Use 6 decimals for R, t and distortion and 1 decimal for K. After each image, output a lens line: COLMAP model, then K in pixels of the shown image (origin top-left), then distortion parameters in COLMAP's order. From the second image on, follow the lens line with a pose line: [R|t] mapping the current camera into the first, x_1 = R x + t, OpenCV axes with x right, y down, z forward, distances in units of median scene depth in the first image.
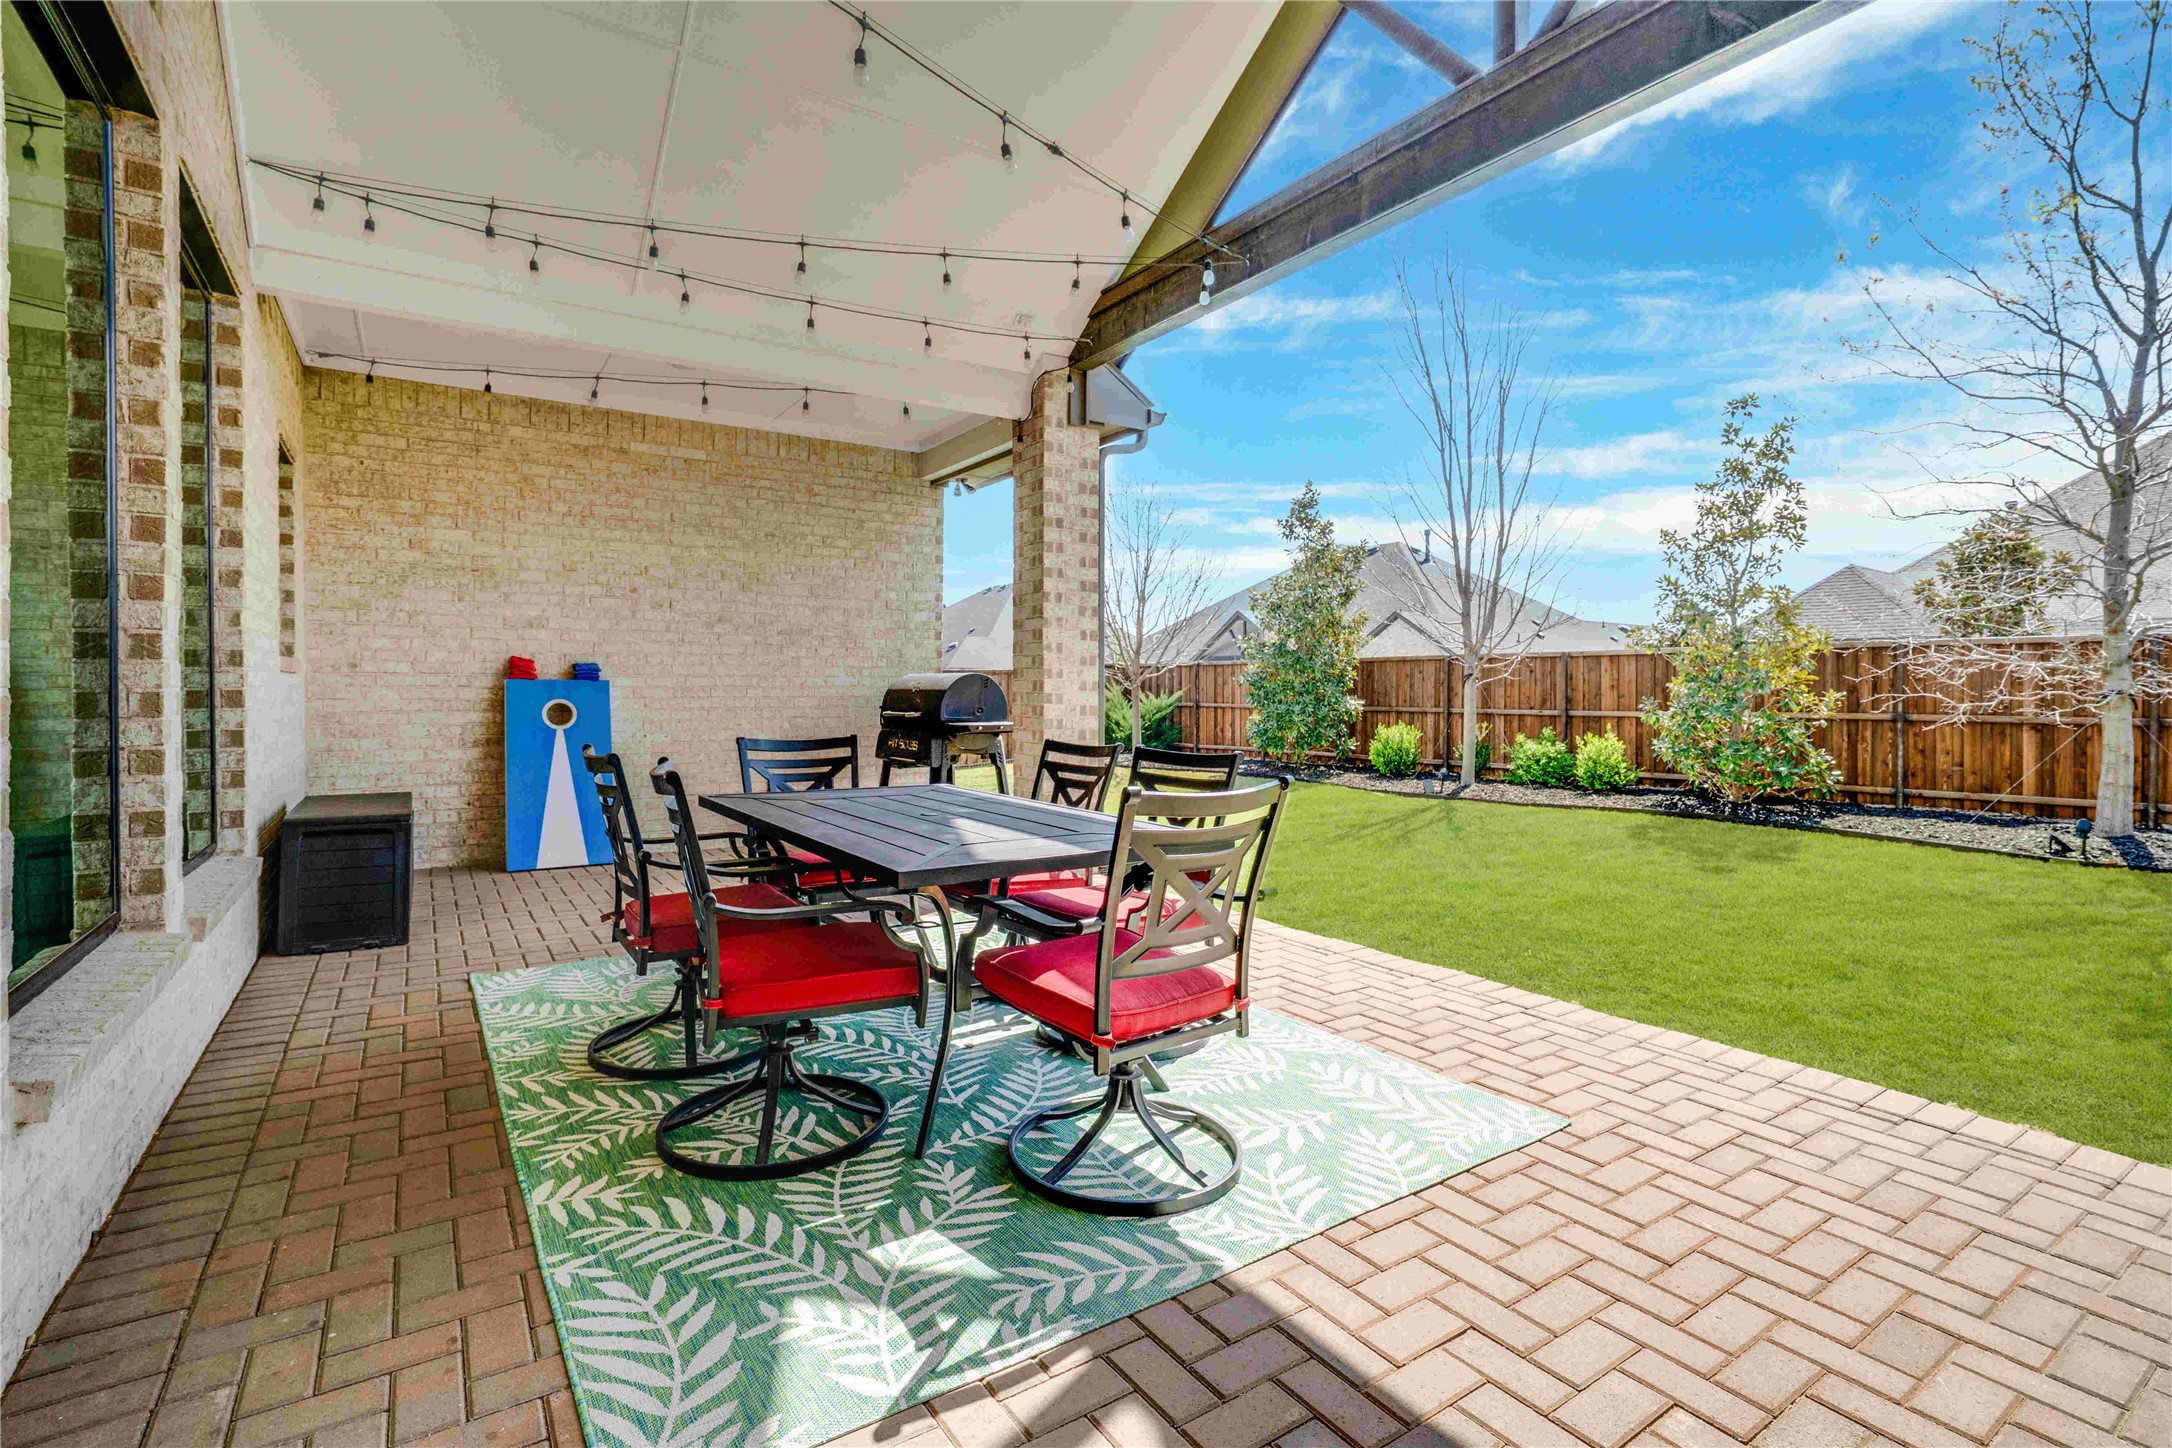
lens RADIAL K [[1005.5, 0, 1086.0], [0, 1005.5, 724.0], [0, 0, 1]] dist [-0.014961, -0.000233]
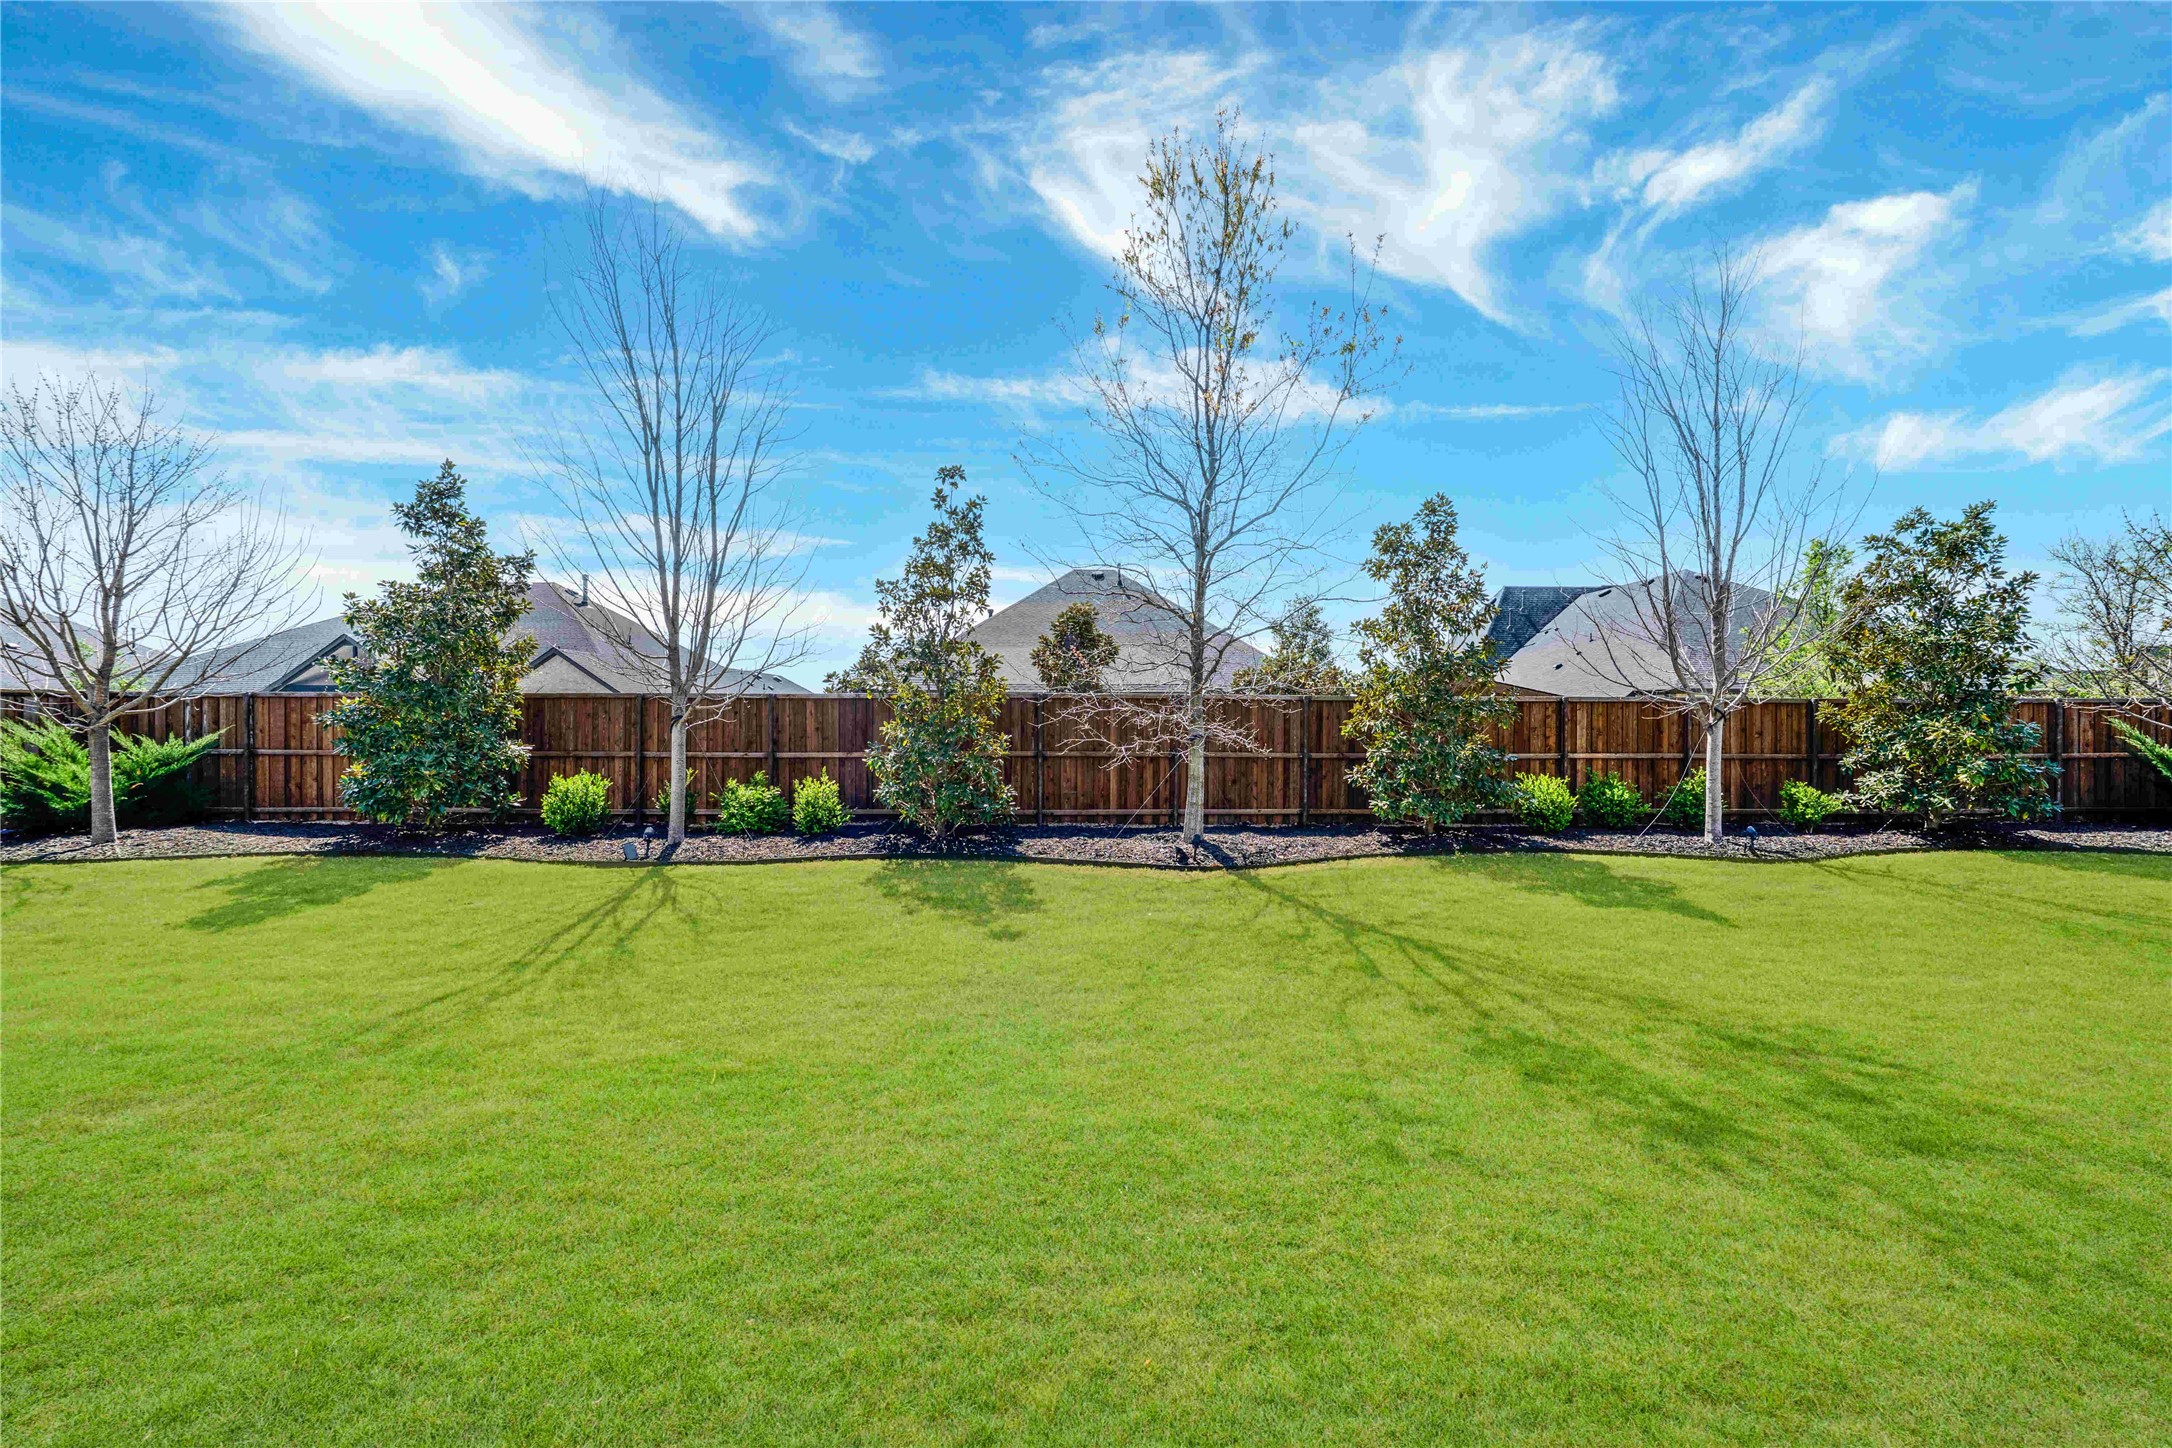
lens RADIAL K [[752.1, 0, 1086.0], [0, 752.1, 724.0], [0, 0, 1]] dist [-0.021442, 0.000137]
pose [[0.596595, 0.001556, 0.802541, 0.064431], [0.023704, 0.999528, -0.019559, -0.019765], [-0.802193, 0.030692, 0.596276, 0.296920]]
